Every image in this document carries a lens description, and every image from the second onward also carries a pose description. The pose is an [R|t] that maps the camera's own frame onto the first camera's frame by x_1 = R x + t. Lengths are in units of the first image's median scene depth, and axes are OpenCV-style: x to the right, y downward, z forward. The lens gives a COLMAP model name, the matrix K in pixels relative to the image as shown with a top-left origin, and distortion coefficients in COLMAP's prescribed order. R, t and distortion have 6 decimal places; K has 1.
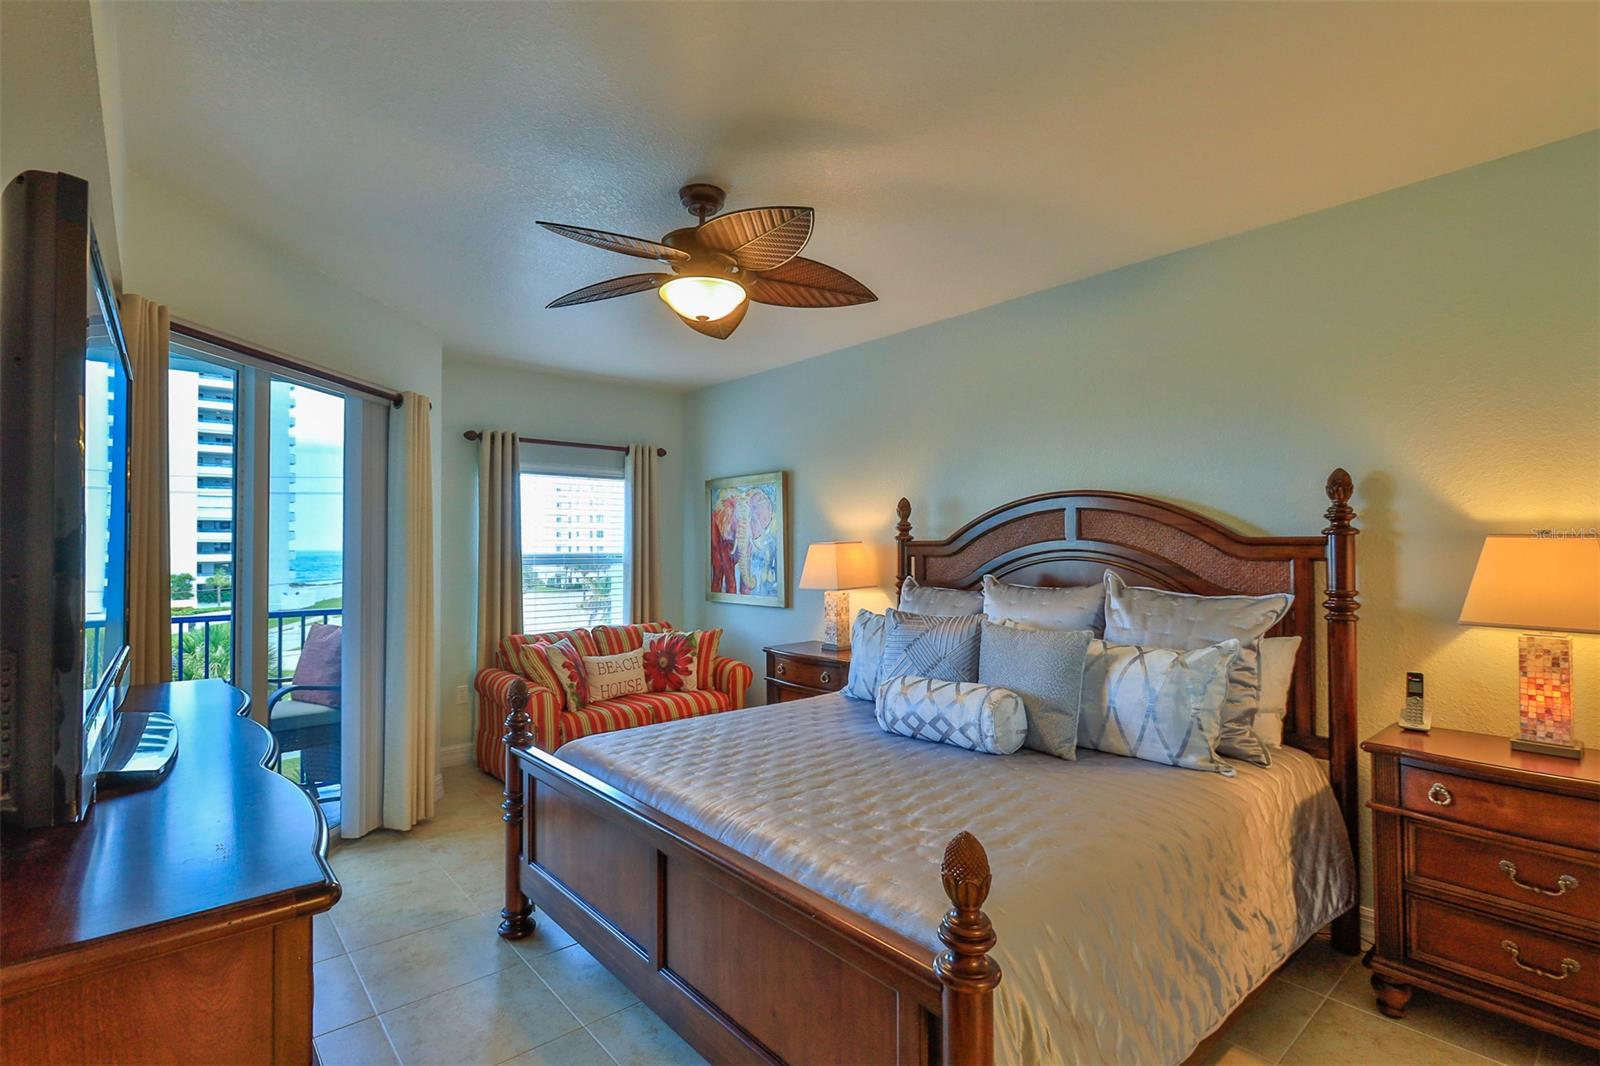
lens RADIAL K [[747.8, 0, 786.6], [0, 747.8, 536.6], [0, 0, 1]] dist [-0.010502, 0.003382]
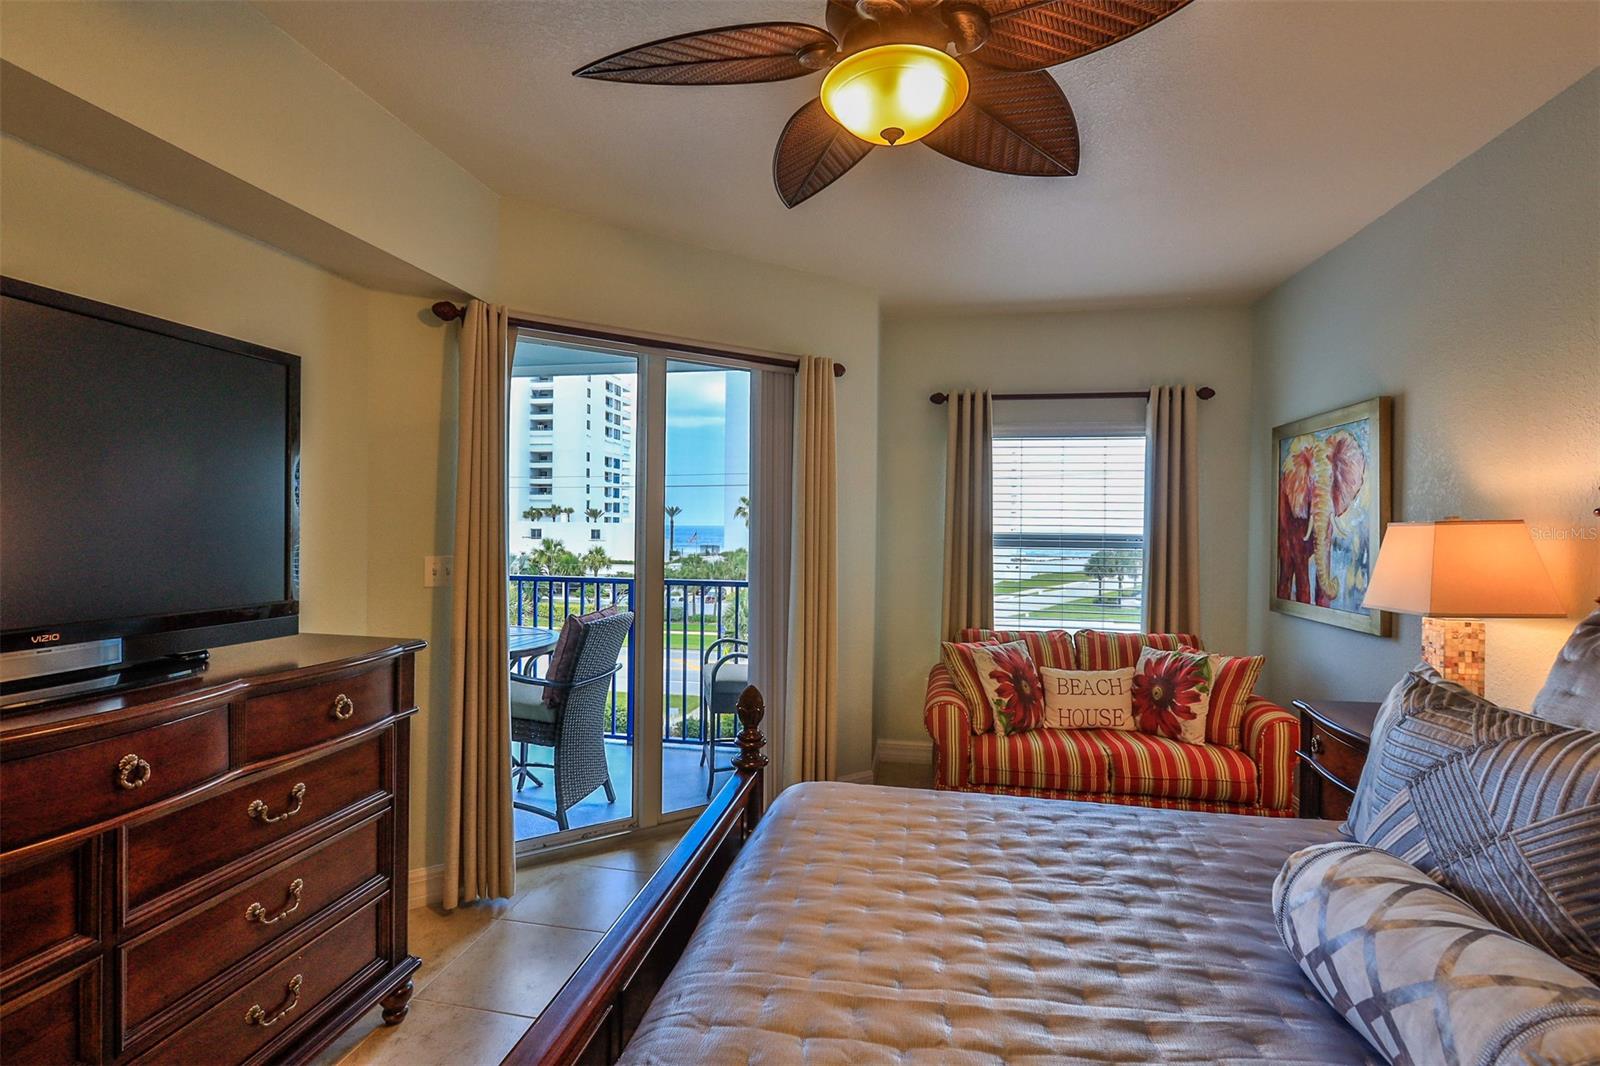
lens RADIAL K [[747.8, 0, 794.1], [0, 747.8, 533.3], [0, 0, 1]] dist [-0.010502, 0.003382]
pose [[0.626556, 0.019213, -0.779140, 0.161271], [-0.003379, 0.999754, 0.021937, 0.005362], [0.779369, -0.011112, 0.626466, 0.302559]]
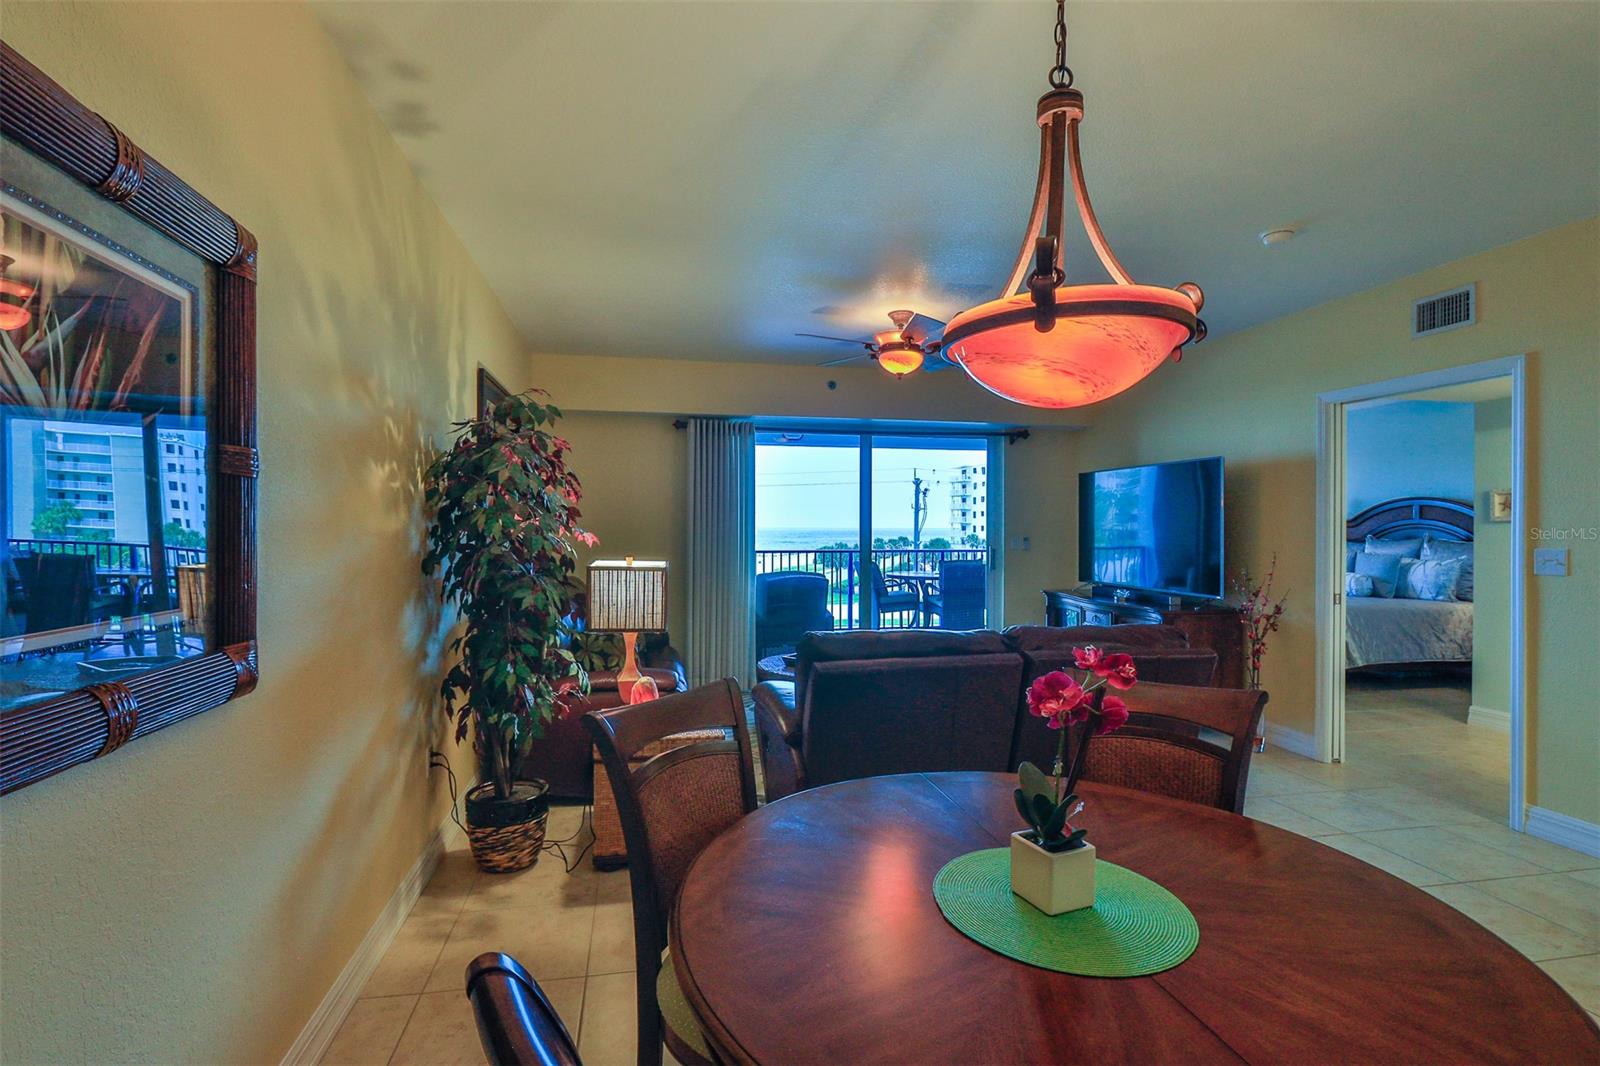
lens RADIAL K [[747.8, 0, 766.3], [0, 747.8, 535.5], [0, 0, 1]] dist [-0.010502, 0.003382]
pose [[0.859479, 0.010344, -0.511066, -0.103496], [0.002876, 0.999682, 0.025070, -0.006298], [0.511162, -0.023017, 0.859176, -1.314735]]
